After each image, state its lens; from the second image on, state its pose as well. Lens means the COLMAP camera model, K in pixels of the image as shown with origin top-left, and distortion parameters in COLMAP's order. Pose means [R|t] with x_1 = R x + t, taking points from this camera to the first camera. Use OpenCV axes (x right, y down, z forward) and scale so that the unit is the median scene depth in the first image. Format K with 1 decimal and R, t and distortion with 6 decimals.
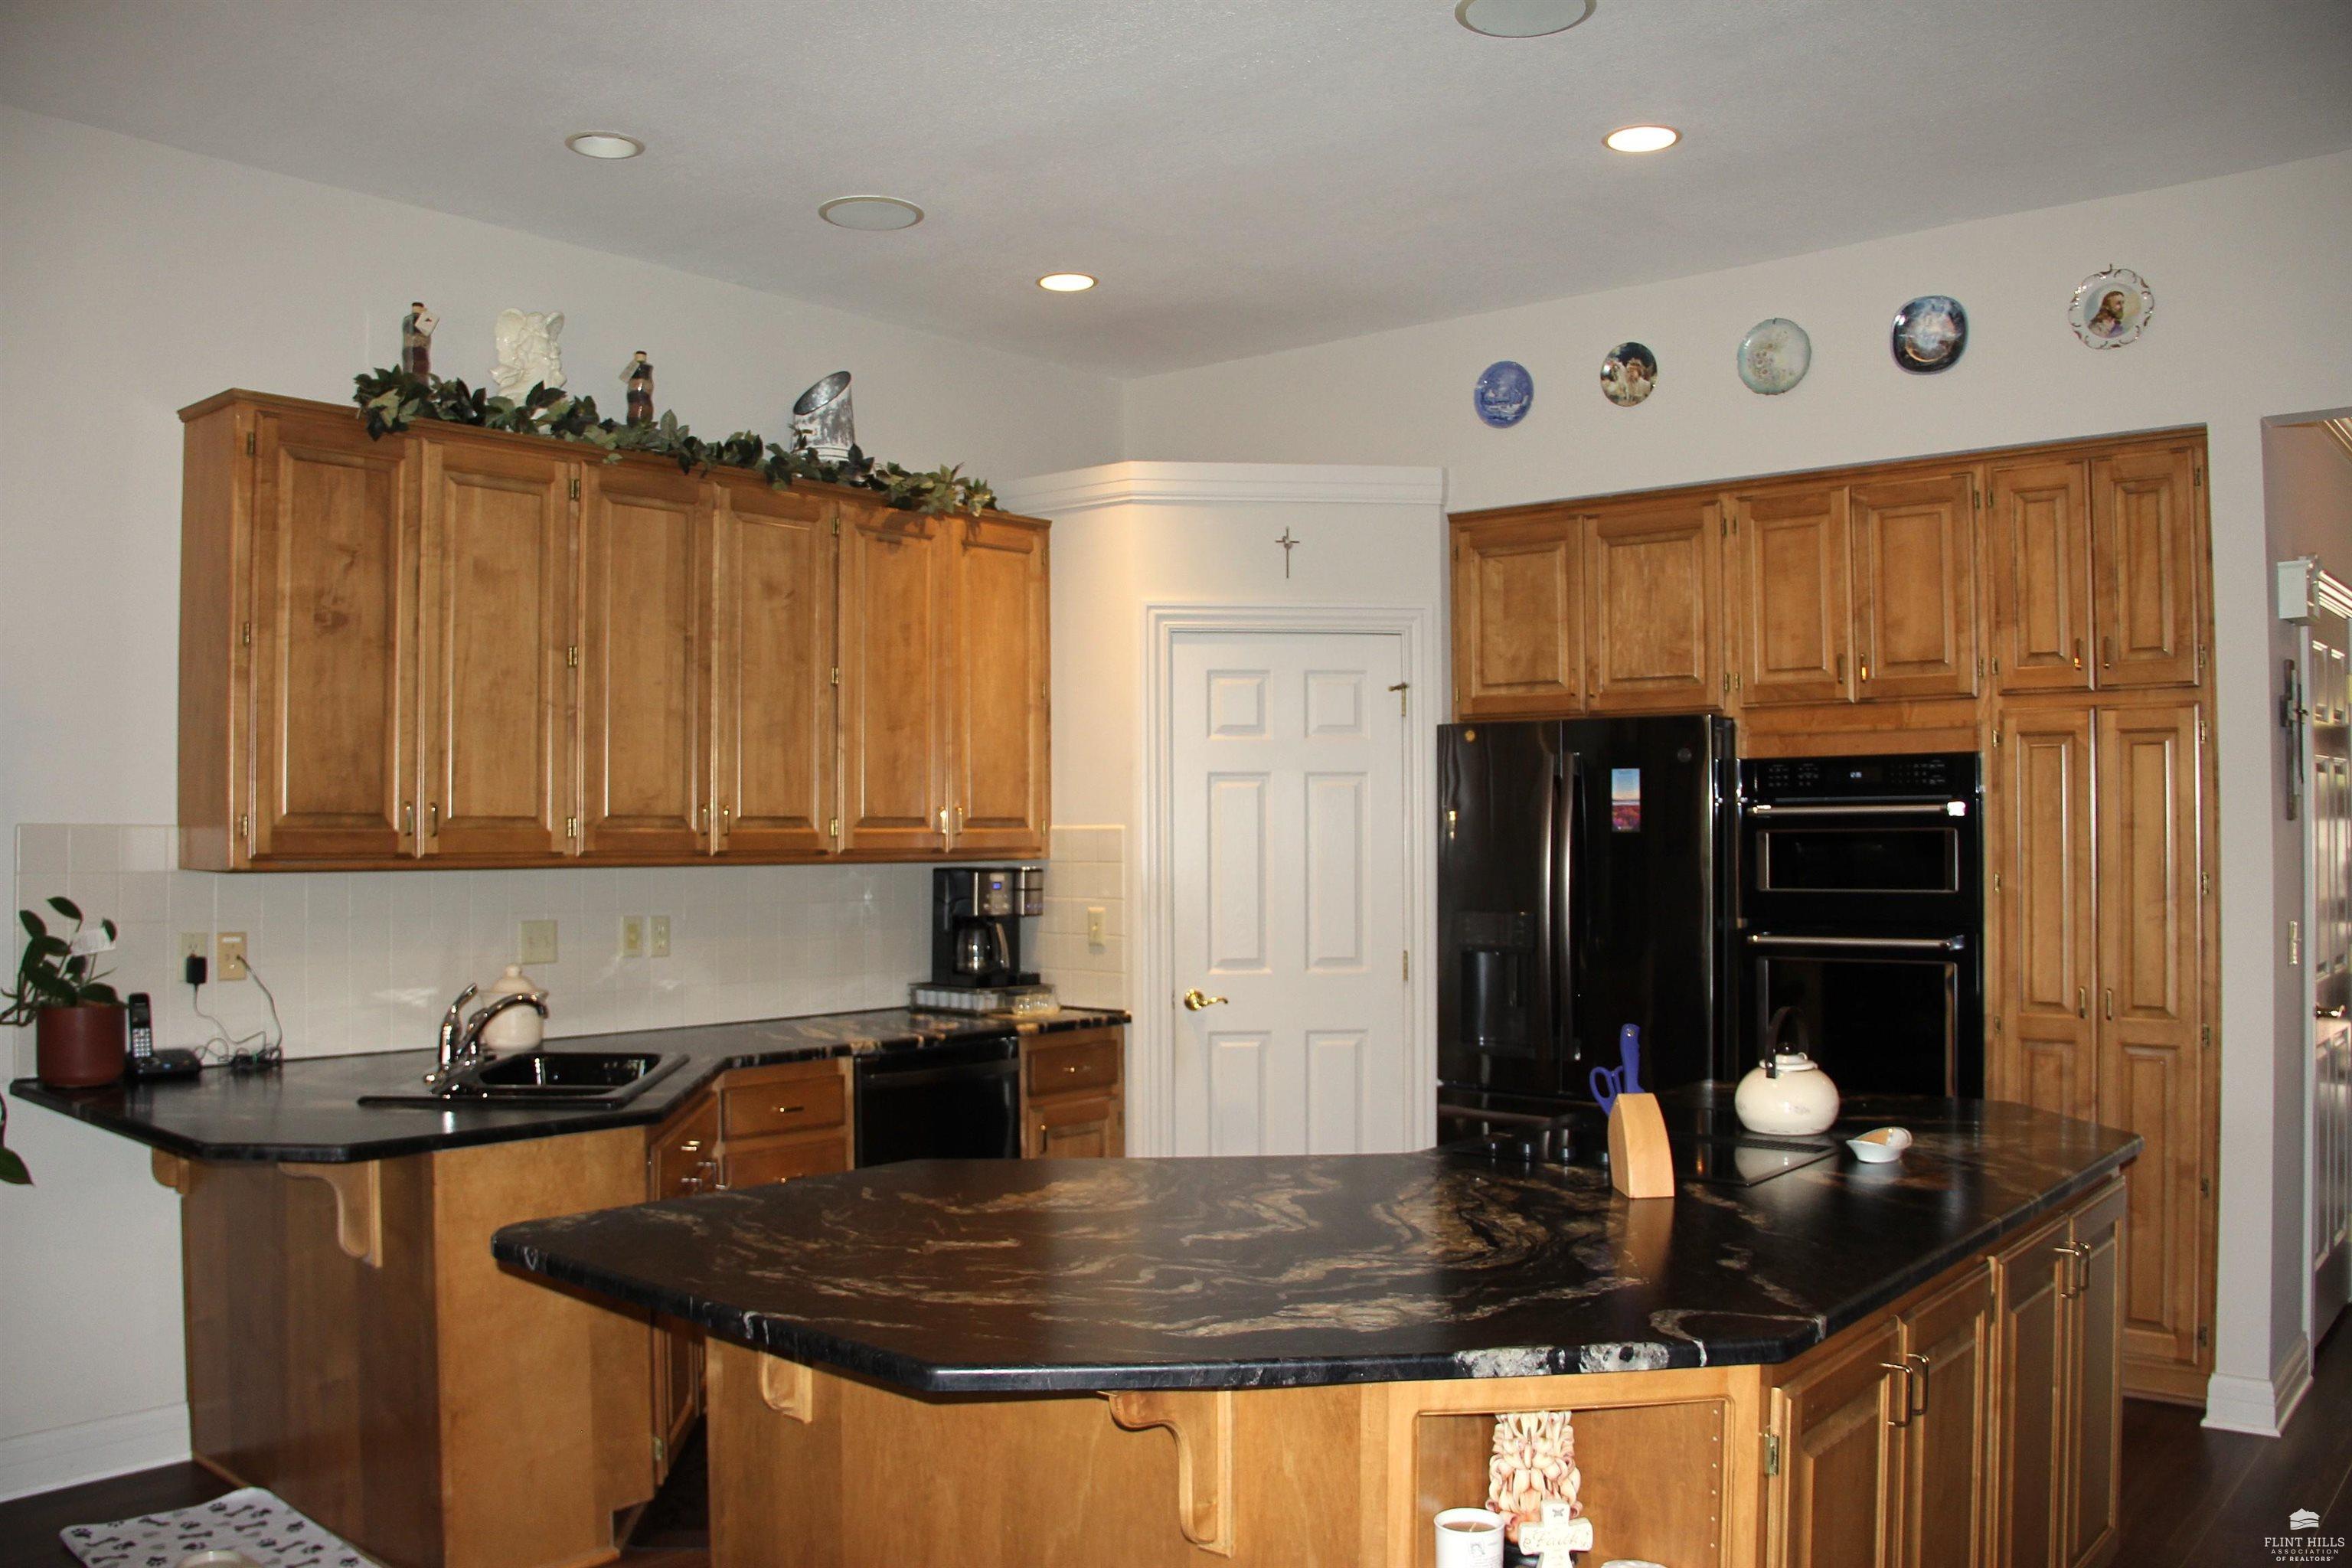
lens RADIAL K [[1951.3, 0, 1178.4], [0, 1951.3, 801.9], [0, 0, 1]] dist [-0.173782, 0.136617]
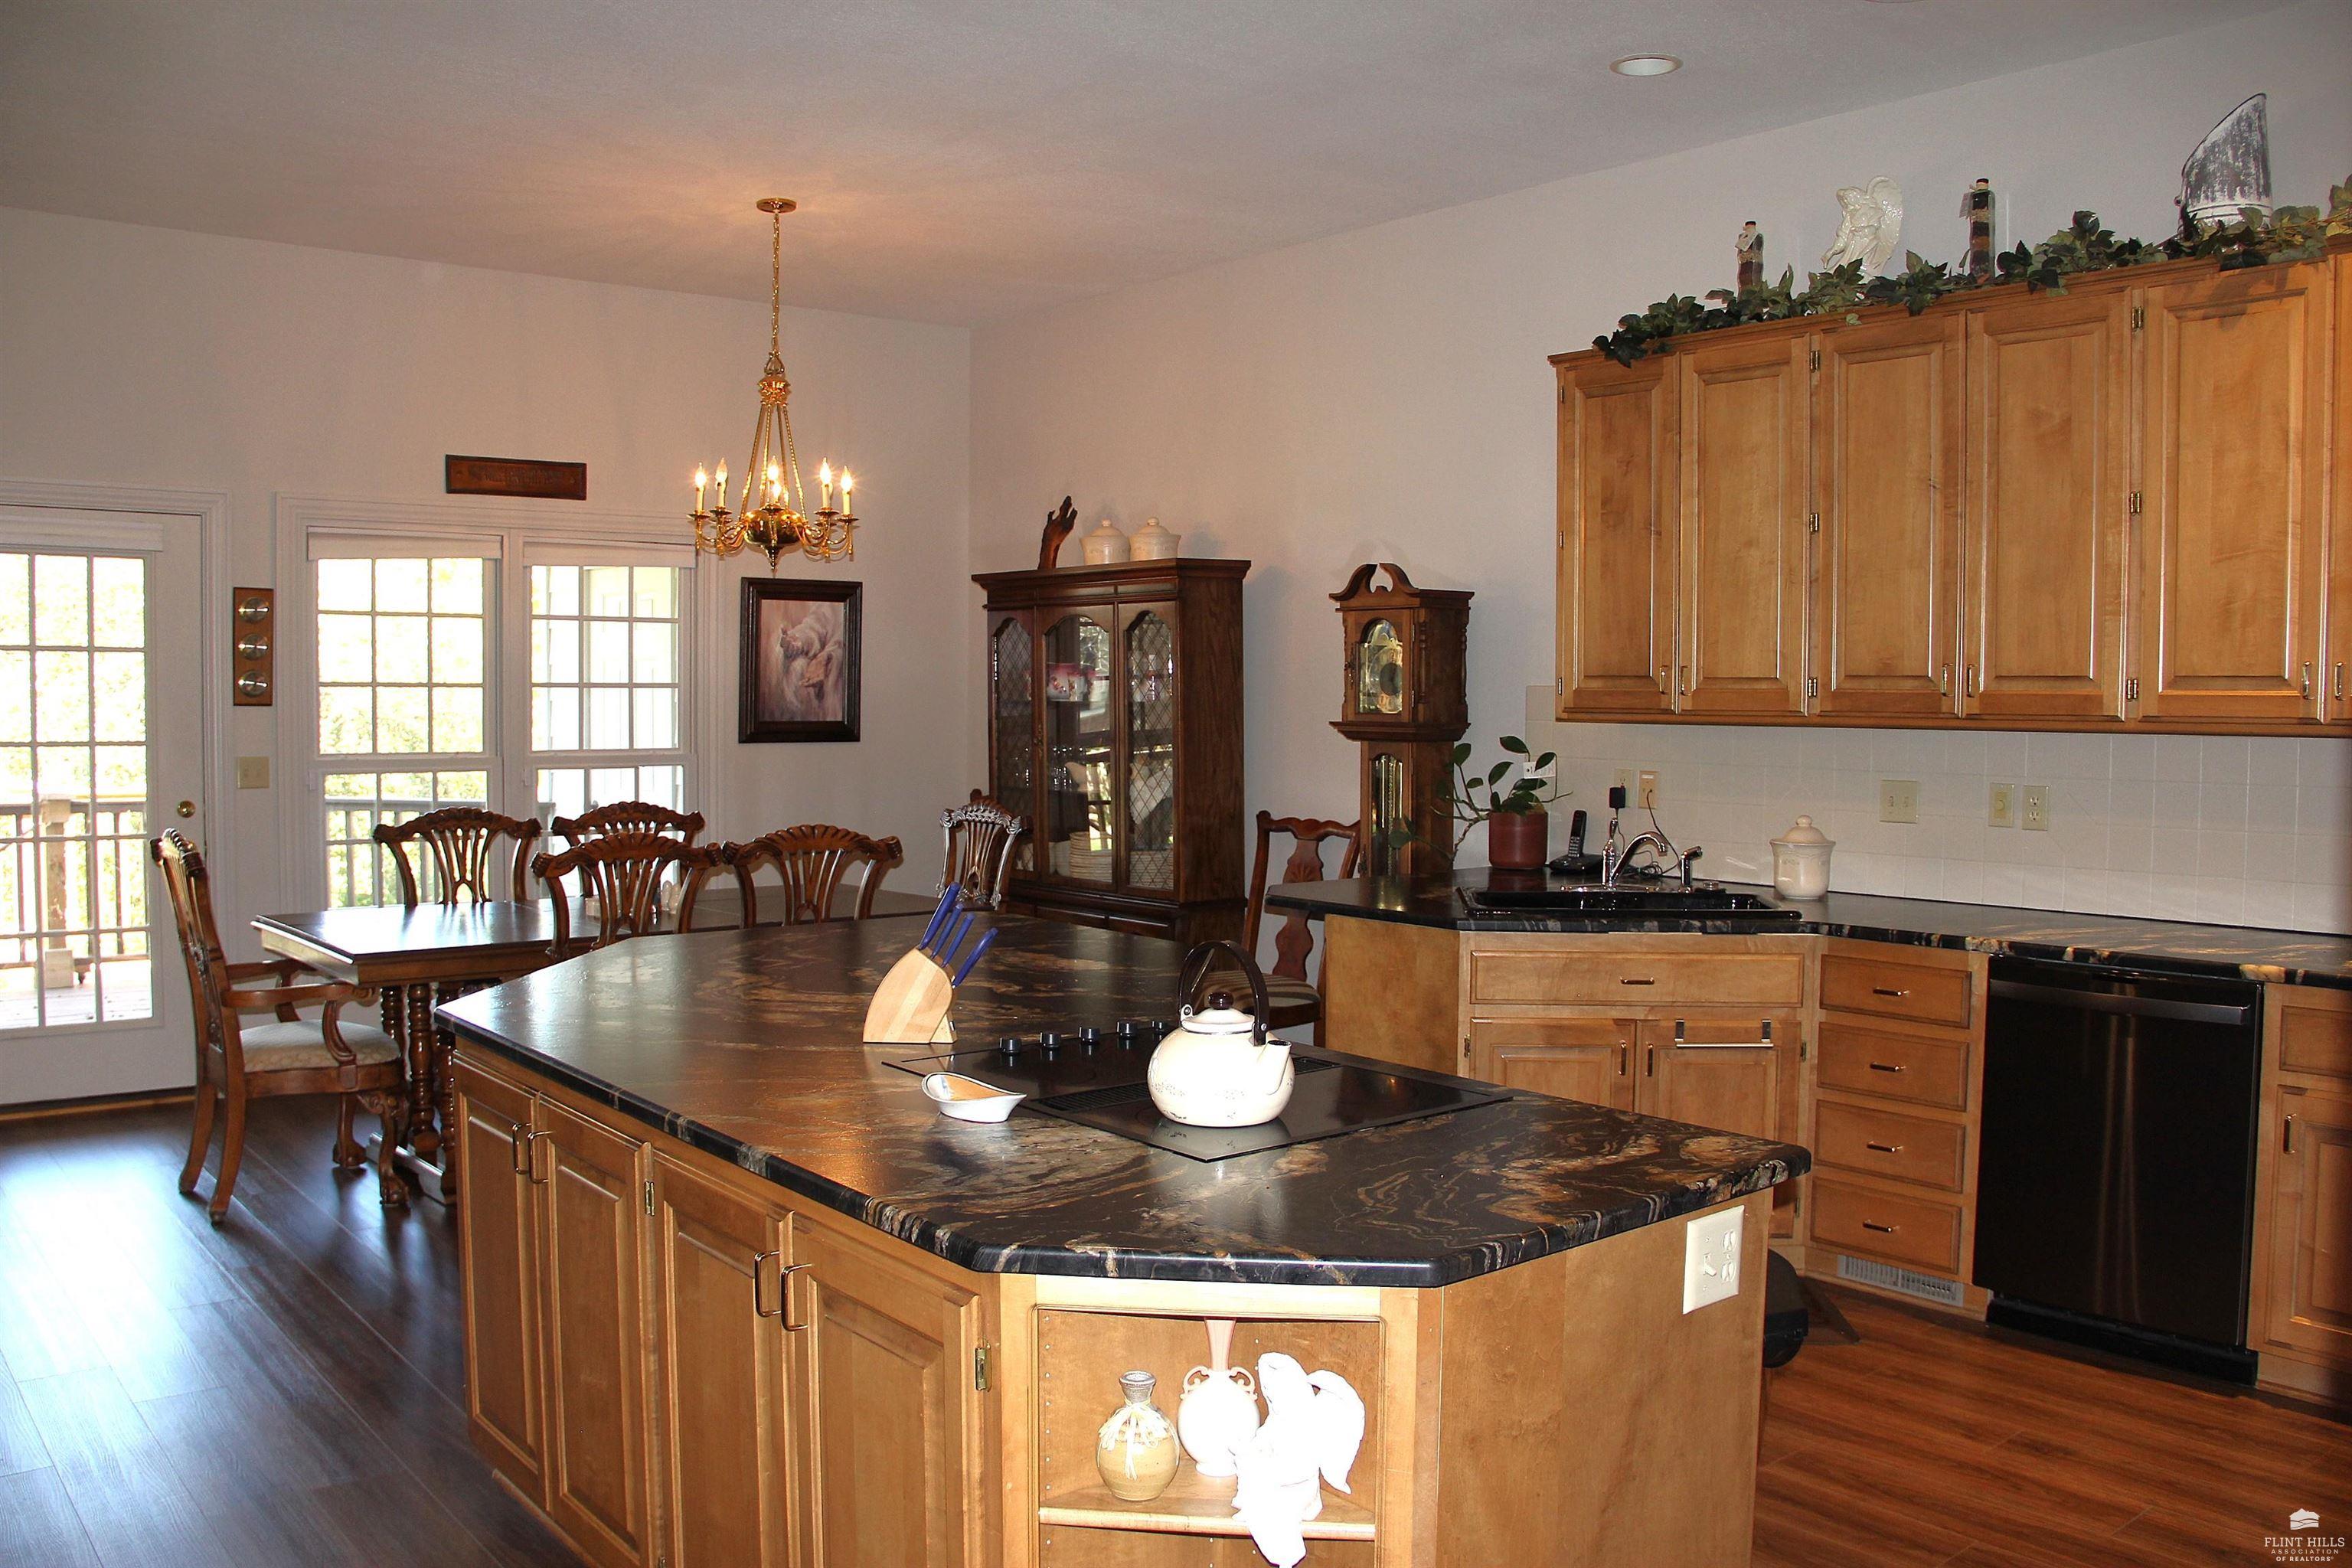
lens RADIAL K [[1951.3, 0, 1178.4], [0, 1951.3, 801.9], [0, 0, 1]] dist [-0.173782, 0.136617]
pose [[-0.189191, 0.054069, -0.980451, 0.716553], [0.009662, 0.998537, 0.053202, 0.015434], [0.981893, 0.000592, -0.189437, 0.797029]]
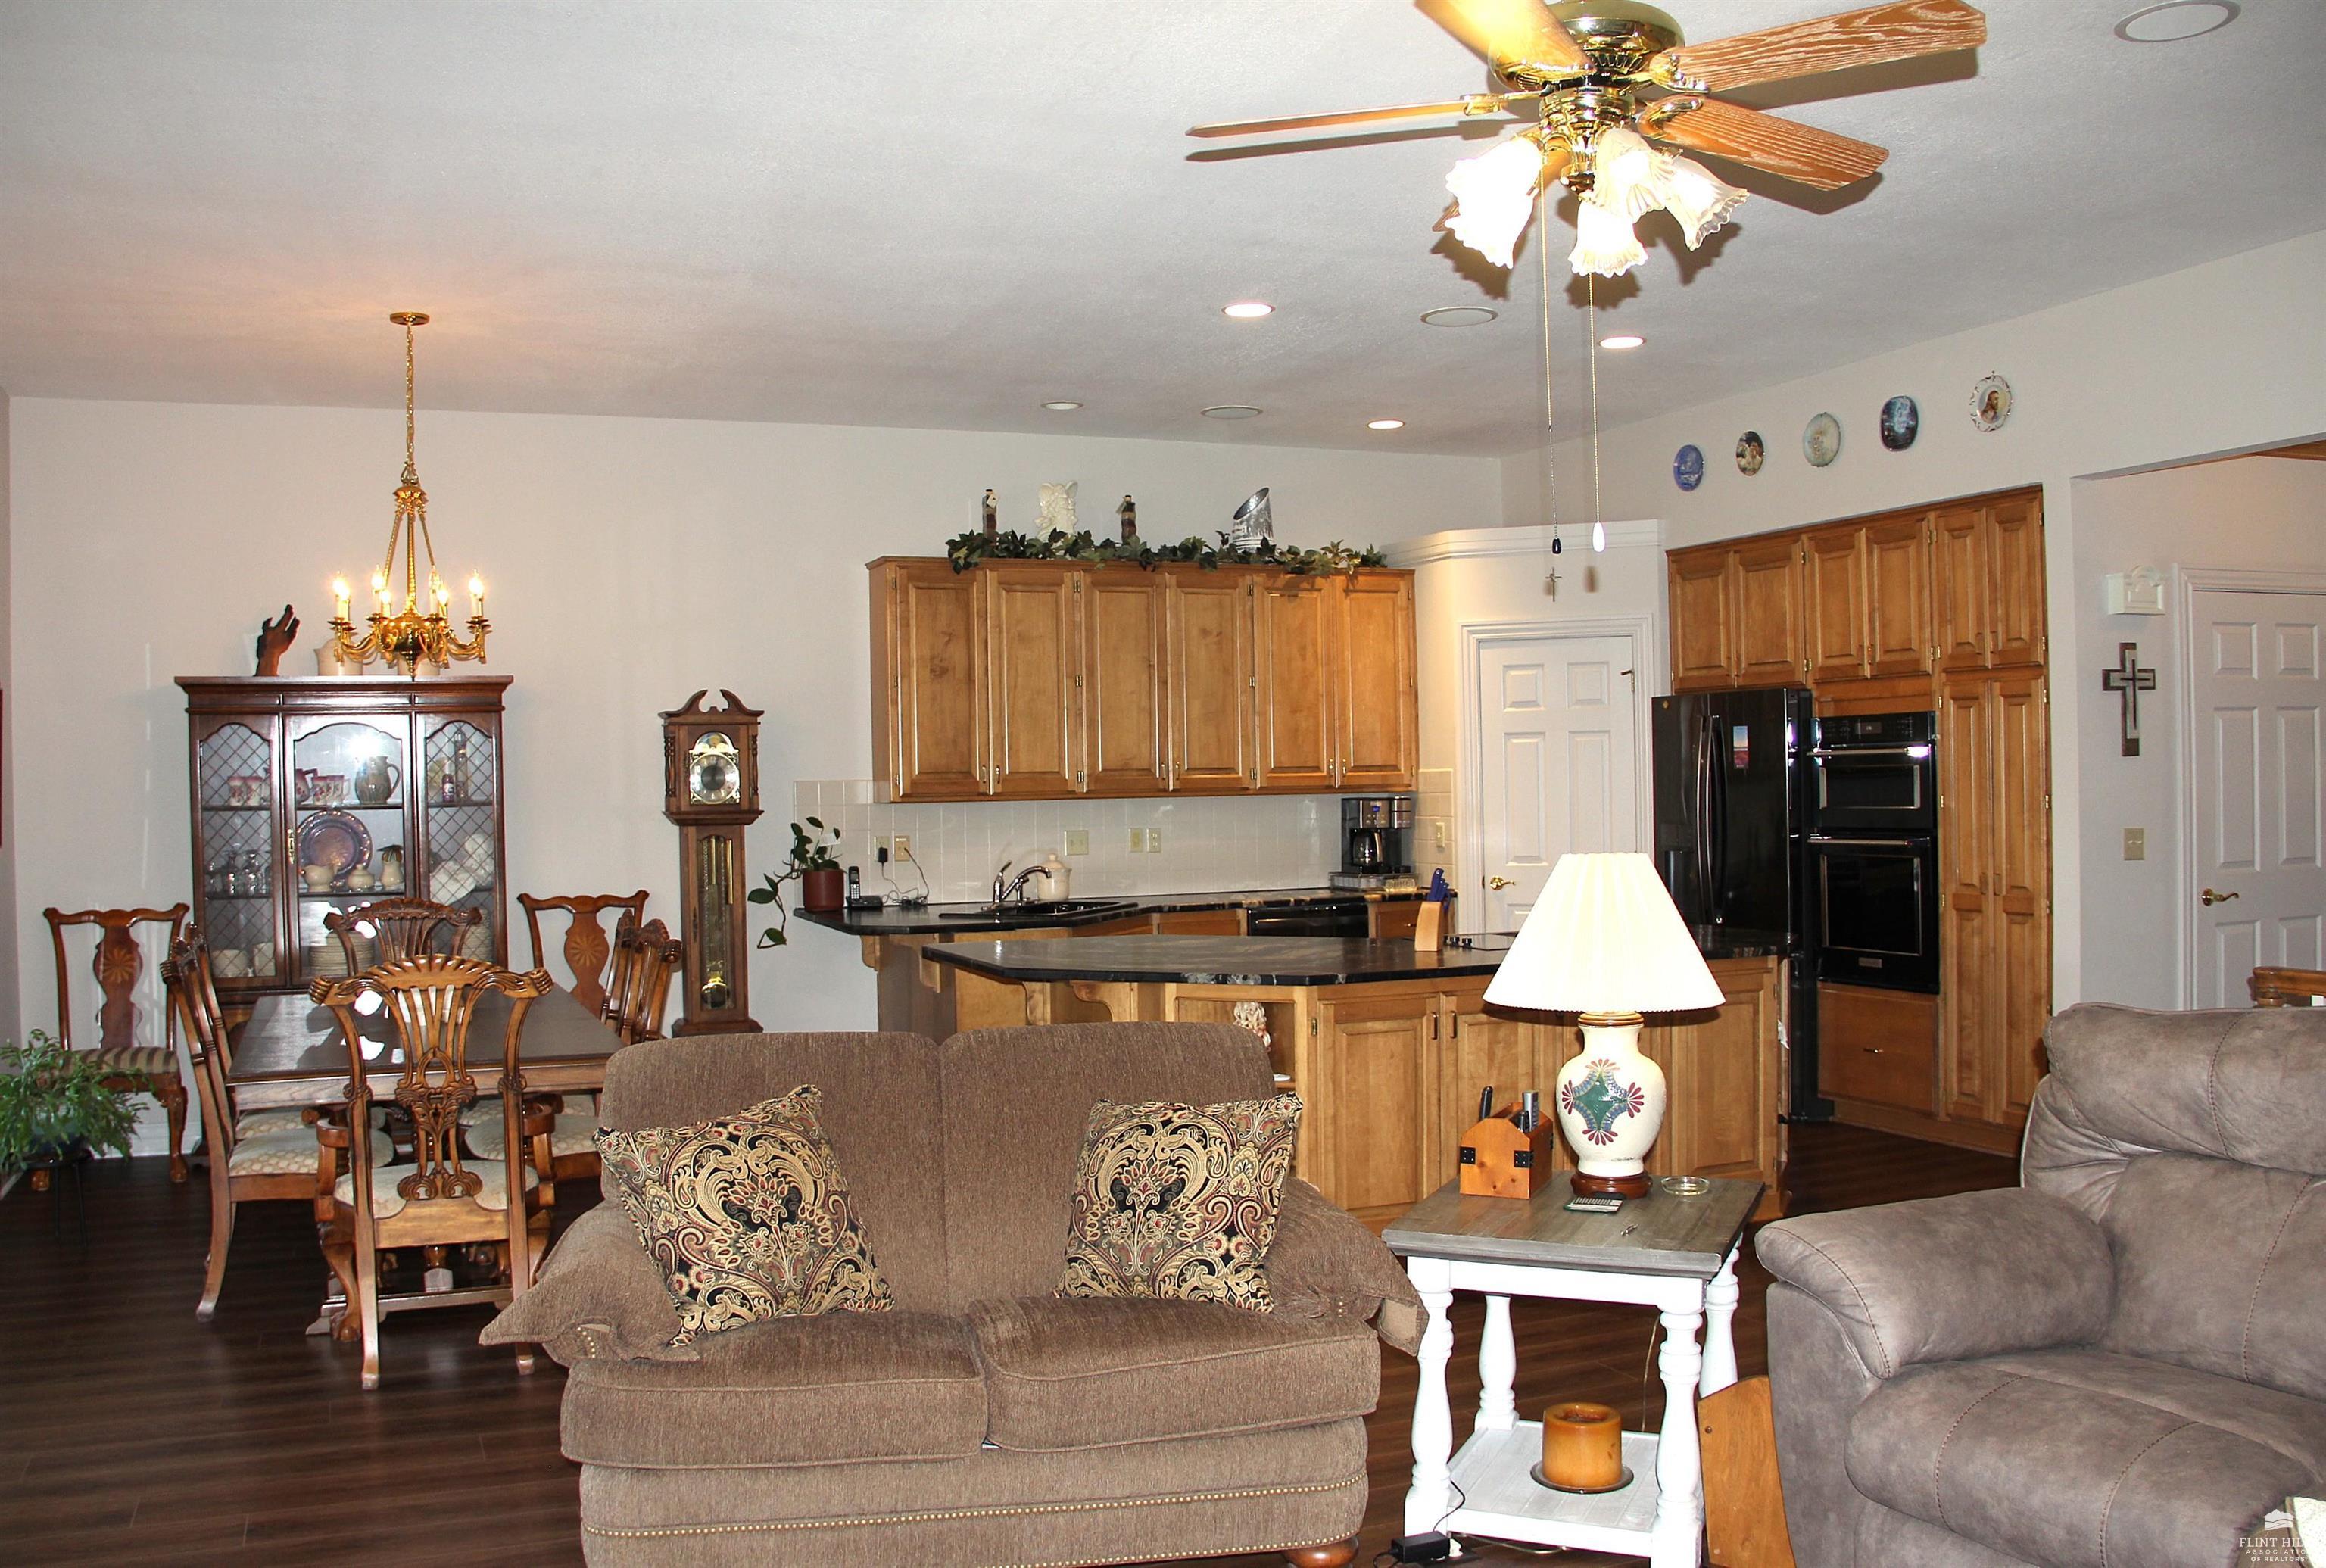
lens RADIAL K [[1970.8, 0, 1163.0], [0, 1970.8, 784.0], [0, 0, 1]] dist [-0.153330, 0.001316]
pose [[0.890821, -0.012821, -0.454174, 0.541660], [0.023559, 0.999561, 0.017992, -0.010497], [0.453743, -0.026727, 0.890732, -0.553004]]
